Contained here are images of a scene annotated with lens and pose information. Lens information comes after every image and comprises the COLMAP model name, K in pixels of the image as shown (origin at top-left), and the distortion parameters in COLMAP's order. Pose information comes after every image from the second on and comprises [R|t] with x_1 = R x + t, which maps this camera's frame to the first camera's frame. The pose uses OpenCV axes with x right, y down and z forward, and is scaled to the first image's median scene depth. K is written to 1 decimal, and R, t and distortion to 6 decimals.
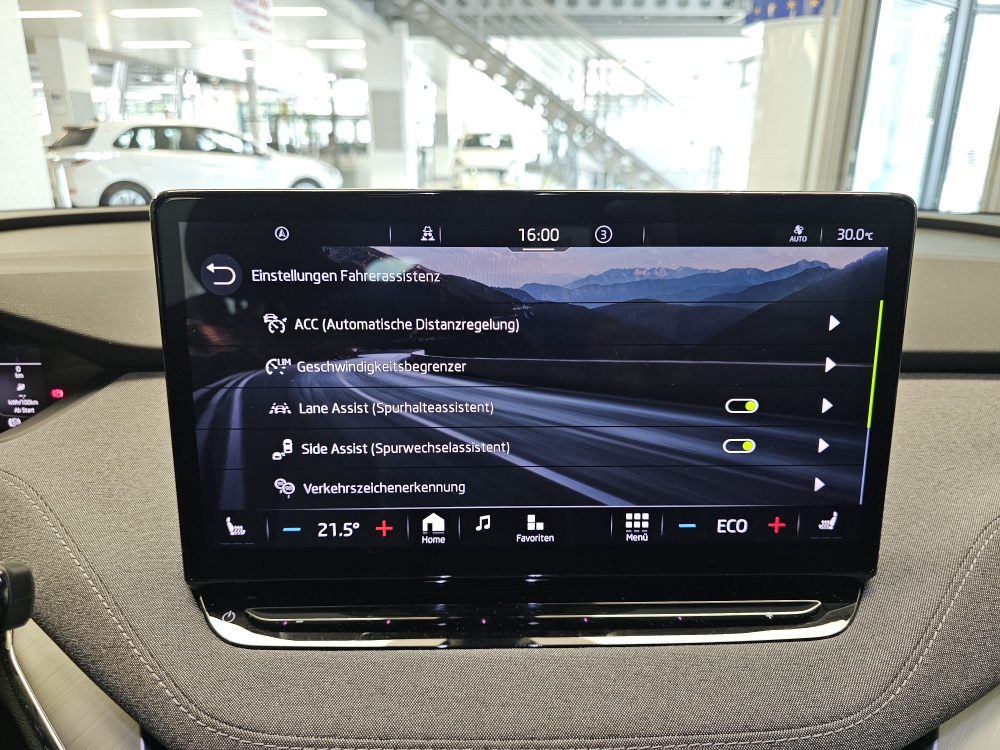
lens RADIAL K [[677.2, 0, 497.8], [0, 677.2, 378.1], [0, 0, 1]] dist [0.007016, -0.014637]
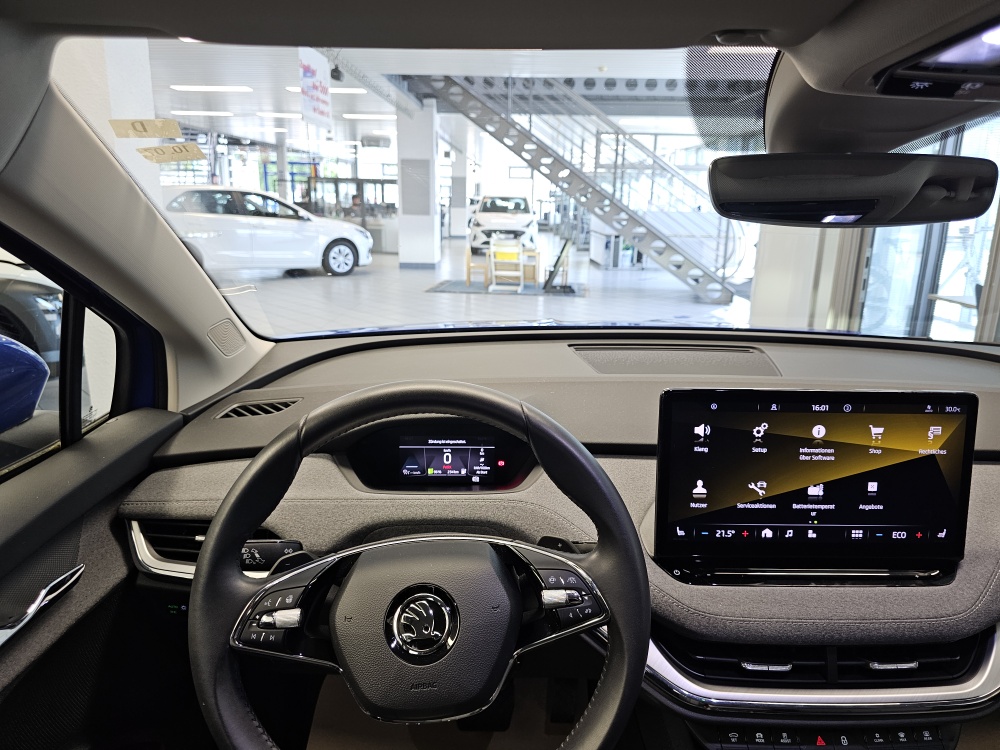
lens RADIAL K [[664.2, 0, 501.5], [0, 664.2, 369.3], [0, 0, 1]] dist [0.044330, -0.058750]
pose [[0.999874, 0.015894, 0.000463, -0.982974], [-0.015796, 0.996208, -0.085558, -0.118661], [-0.001821, 0.085540, 0.996333, -1.255297]]
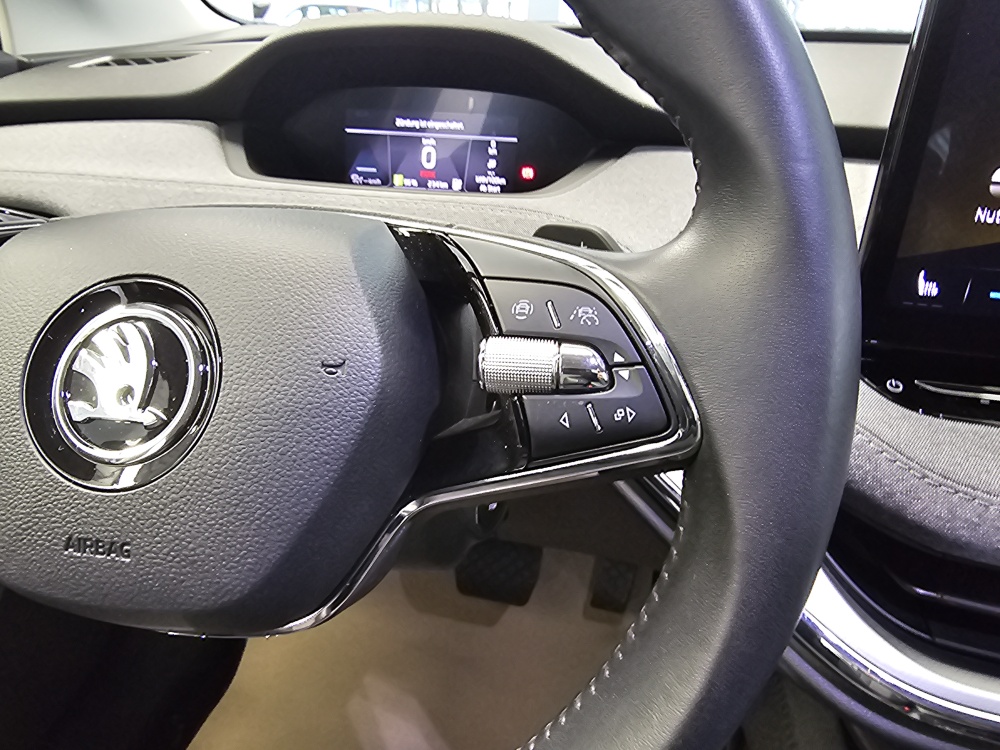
lens RADIAL K [[660.1, 0, 438.1], [0, 660.1, 374.3], [0, 0, 1]] dist [0.007365, 0.002540]
pose [[0.963570, 0.136526, -0.229985, -0.771151], [-0.102278, 0.982636, 0.154808, 0.262307], [0.247127, -0.125646, 0.960802, 0.013683]]
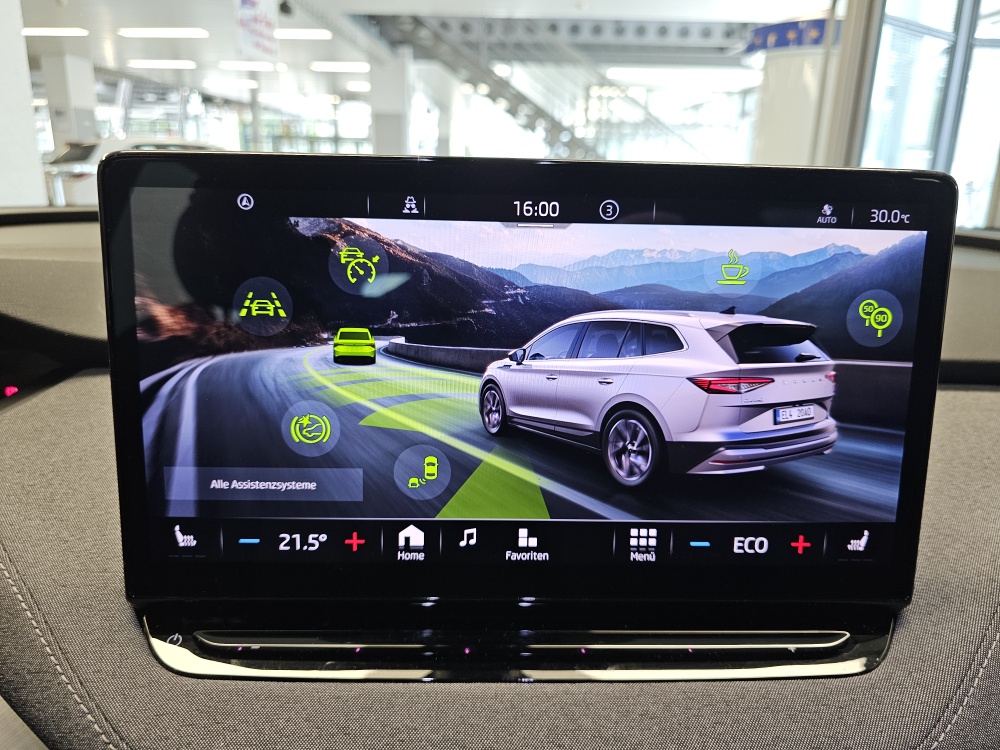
lens RADIAL K [[684.9, 0, 500.0], [0, 684.9, 375.0], [0, 0, 1]] dist [-0.010803, -0.004437]
pose [[0.999827, 0.017463, 0.006427, 0.010430], [-0.017195, 0.999066, -0.039638, 0.038109], [-0.007113, 0.039521, 0.999193, 0.105581]]
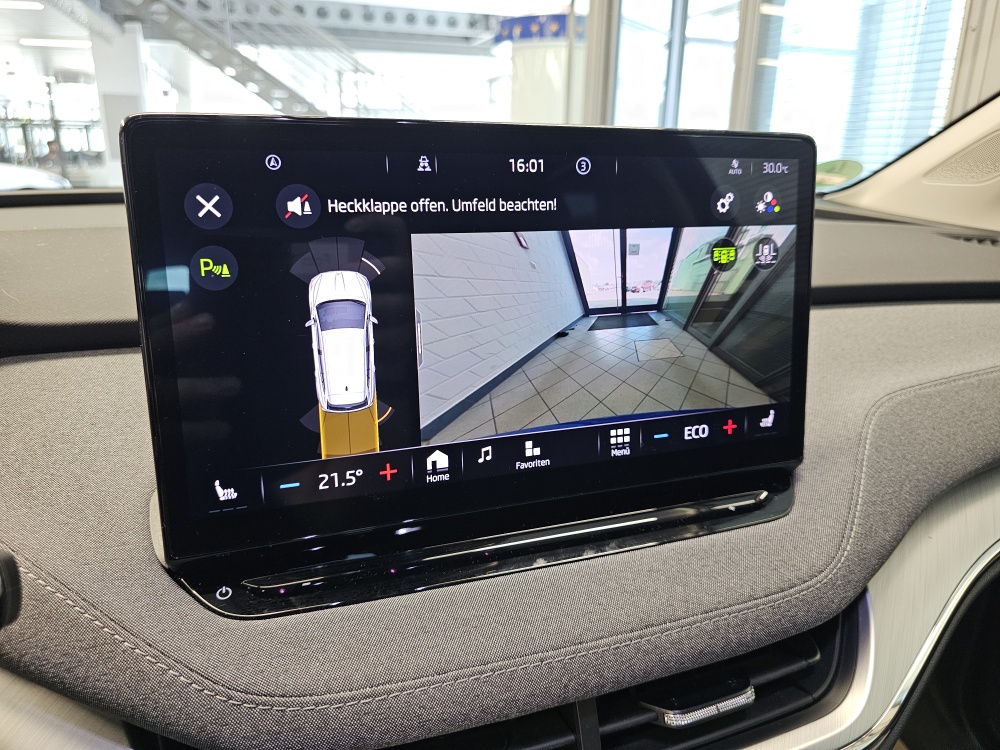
lens RADIAL K [[683.1, 0, 475.5], [0, 683.1, 365.3], [0, 0, 1]] dist [0.006408, -0.006630]
pose [[0.953568, -0.078521, 0.290763, -0.317823], [0.089350, 0.995708, -0.024134, 0.104167], [-0.287620, 0.048993, 0.956491, 0.025396]]
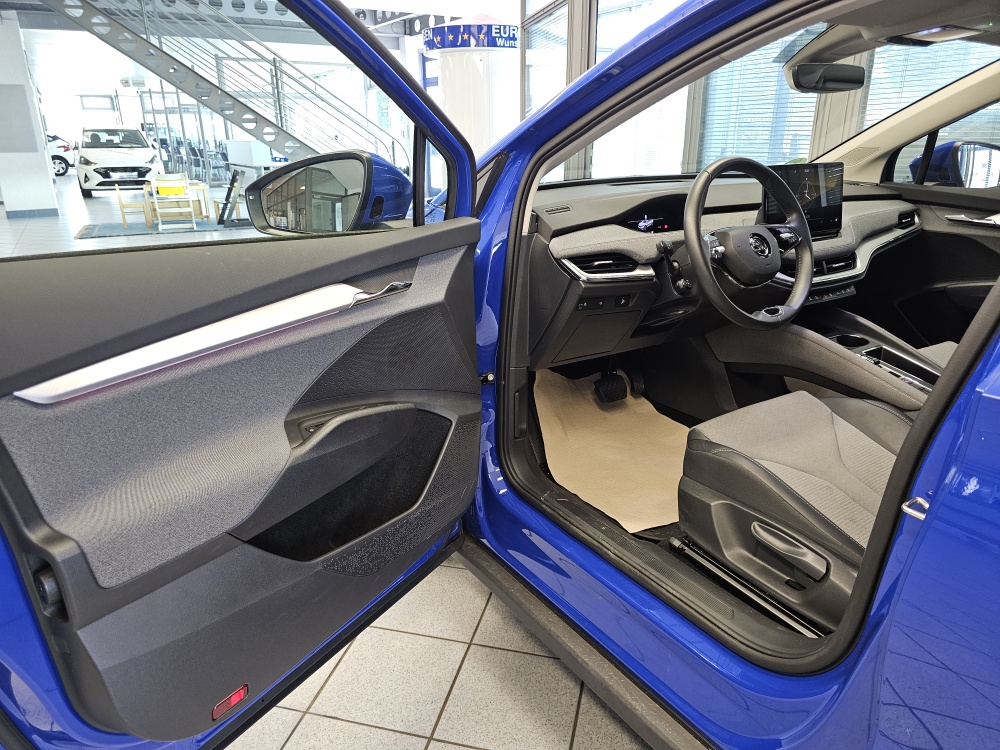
lens RADIAL K [[666.5, 0, 498.5], [0, 666.5, 370.7], [0, 0, 1]] dist [-0.002852, -0.005154]
pose [[0.842694, -0.189559, 0.503919, -5.358287], [0.186138, 0.980829, 0.057682, 0.614660], [-0.505193, 0.045190, 0.861823, -2.565266]]
